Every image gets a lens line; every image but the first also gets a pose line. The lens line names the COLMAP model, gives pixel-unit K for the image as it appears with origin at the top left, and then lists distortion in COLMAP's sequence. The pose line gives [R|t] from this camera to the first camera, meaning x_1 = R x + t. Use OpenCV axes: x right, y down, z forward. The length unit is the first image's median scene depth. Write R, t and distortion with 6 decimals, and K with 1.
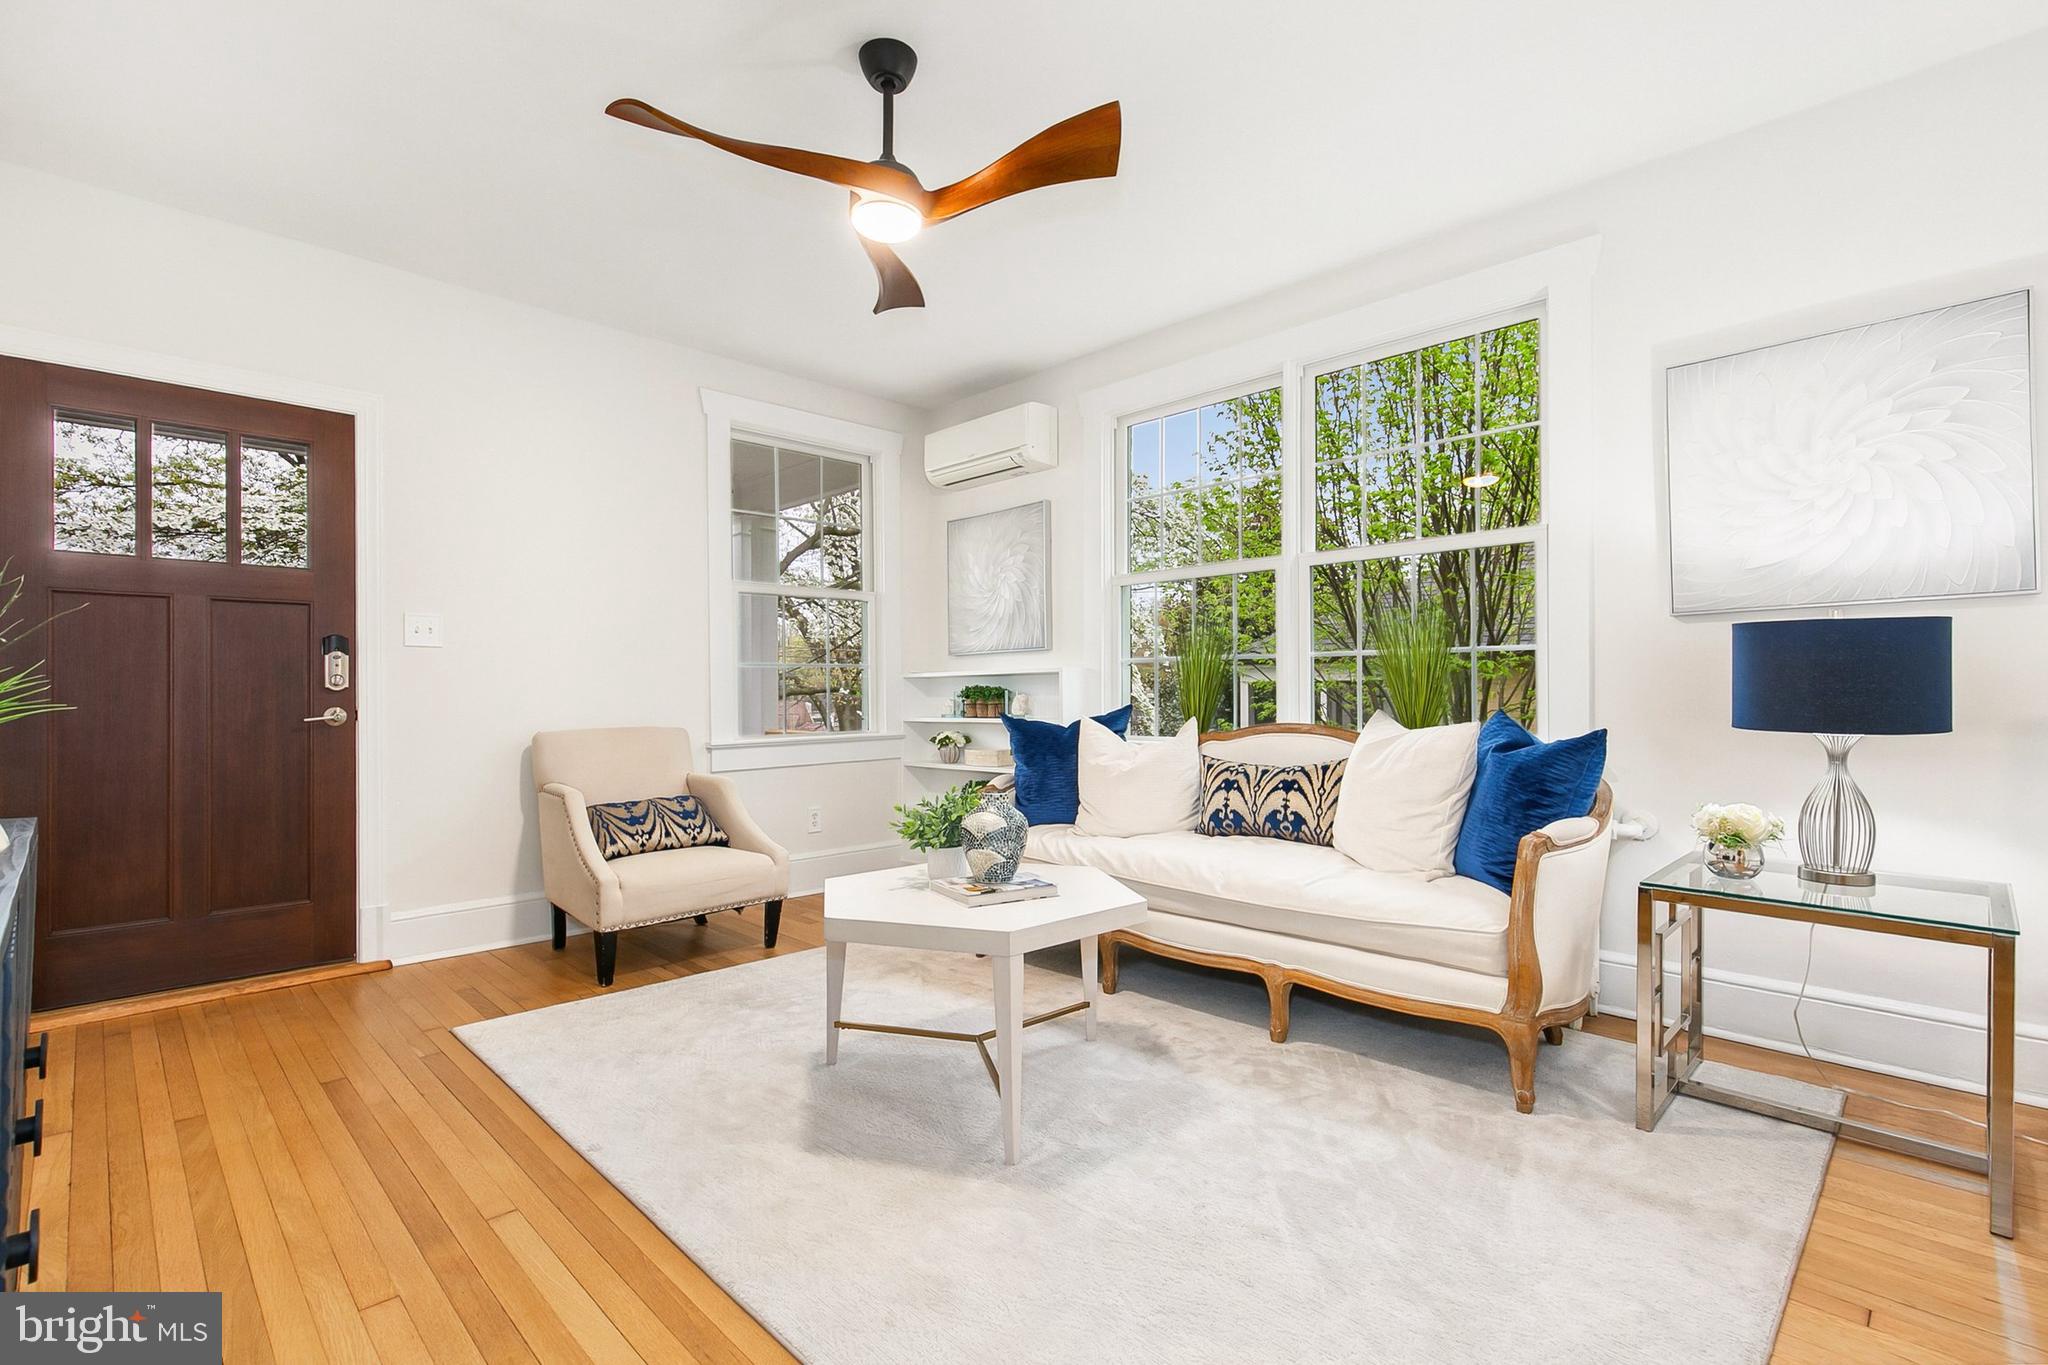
lens RADIAL K [[939.6, 0, 1030.0], [0, 939.6, 683.8], [0, 0, 1]] dist [0.009580, -0.001452]
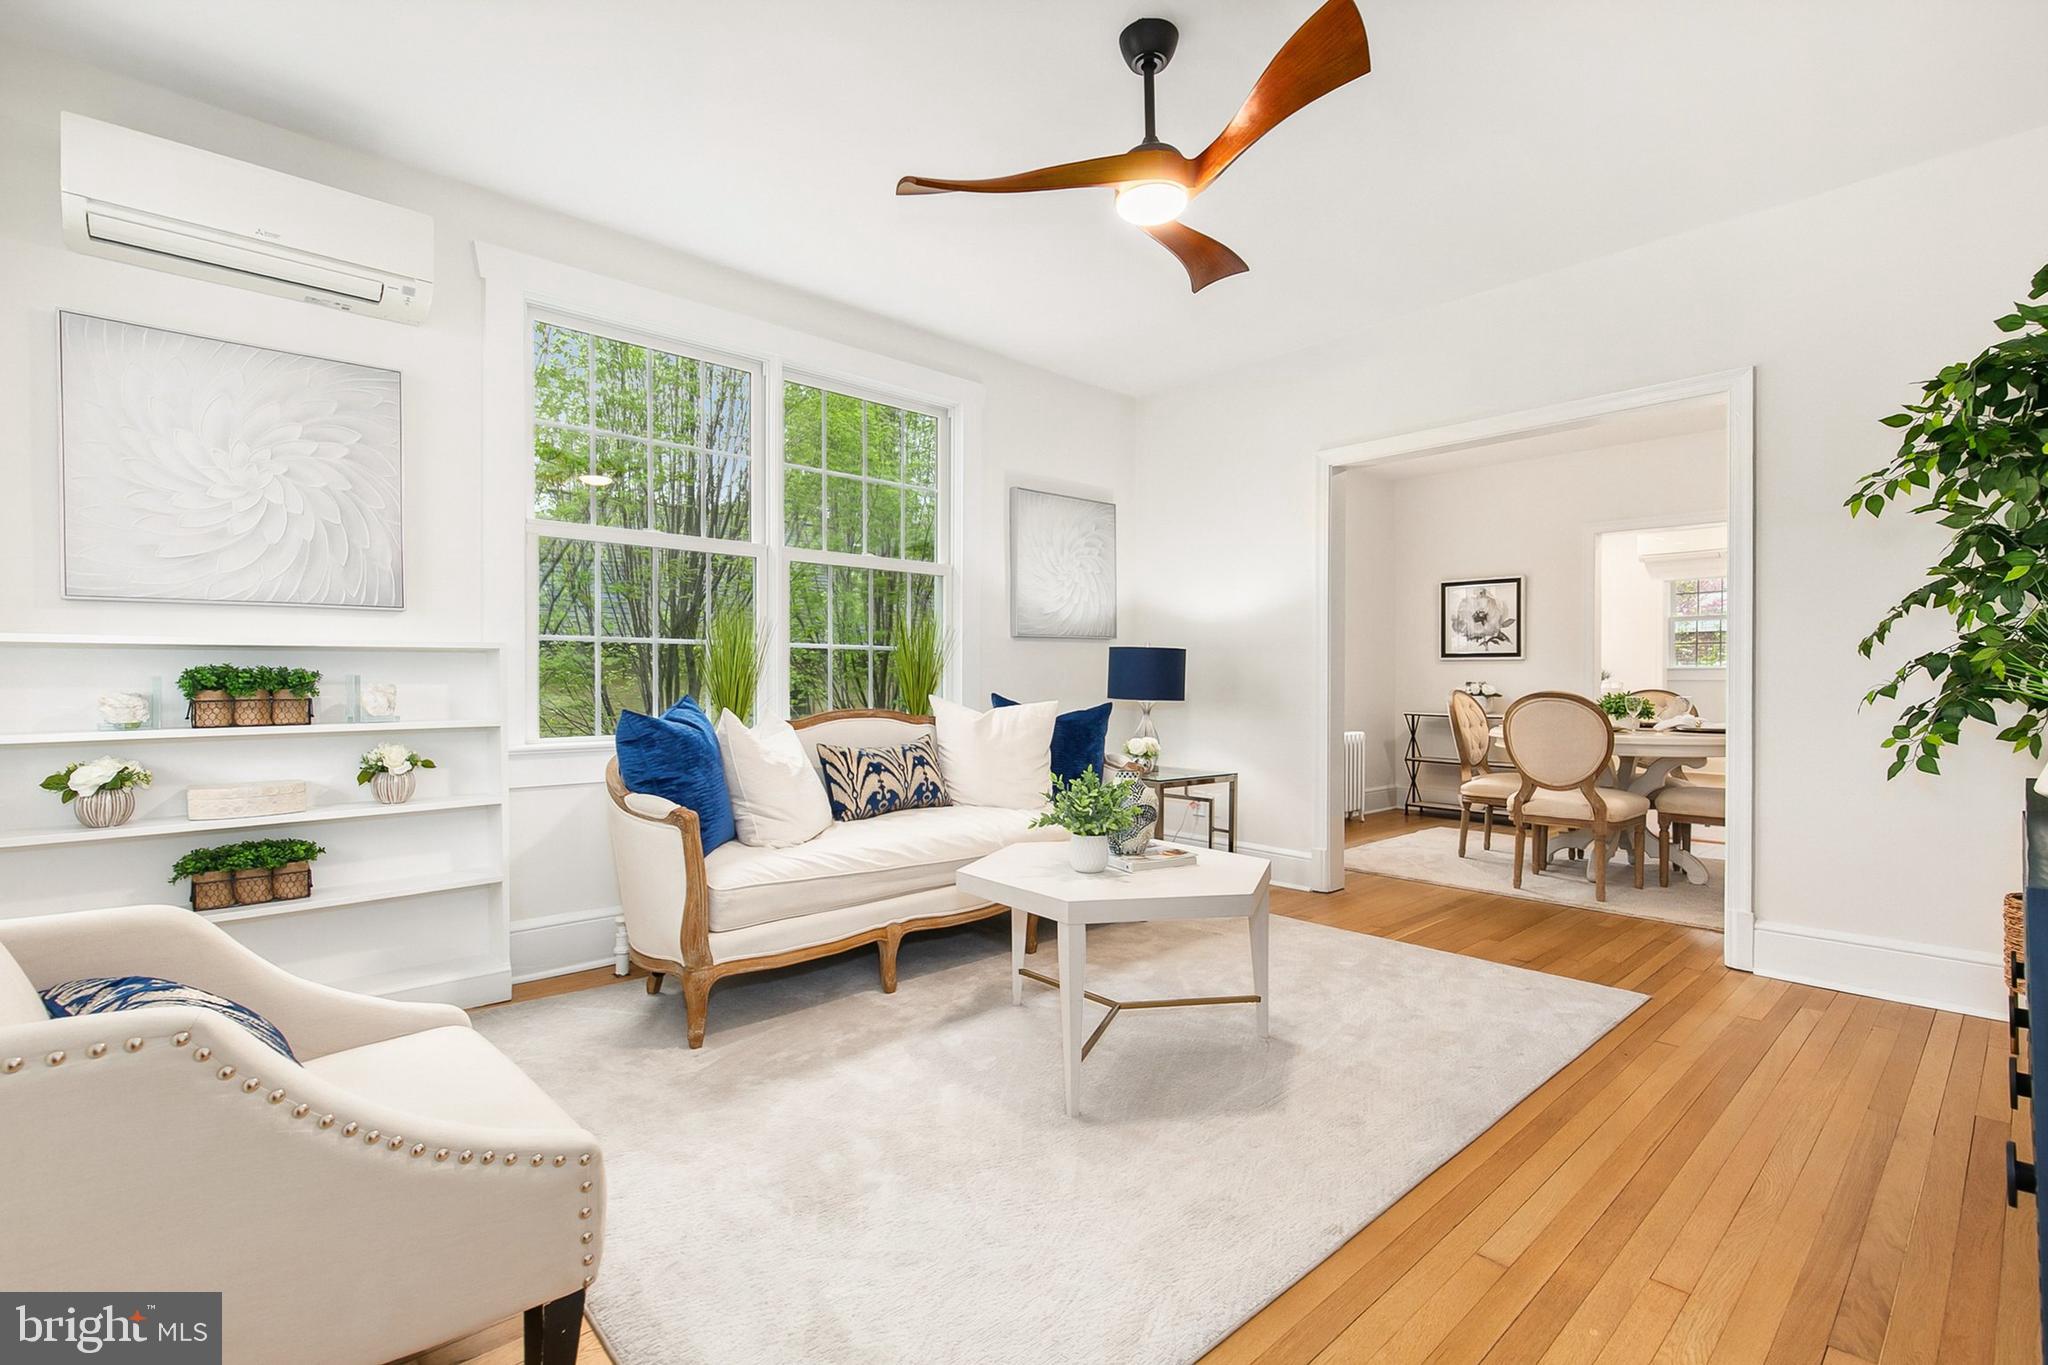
lens RADIAL K [[911.5, 0, 1027.0], [0, 911.5, 688.3], [0, 0, 1]] dist [-0.018913, -0.000716]
pose [[0.053105, 0.000005, 0.998589, -0.813265], [-0.005611, 0.999984, 0.000293, 0.018393], [-0.998573, -0.005619, 0.053104, 0.796951]]
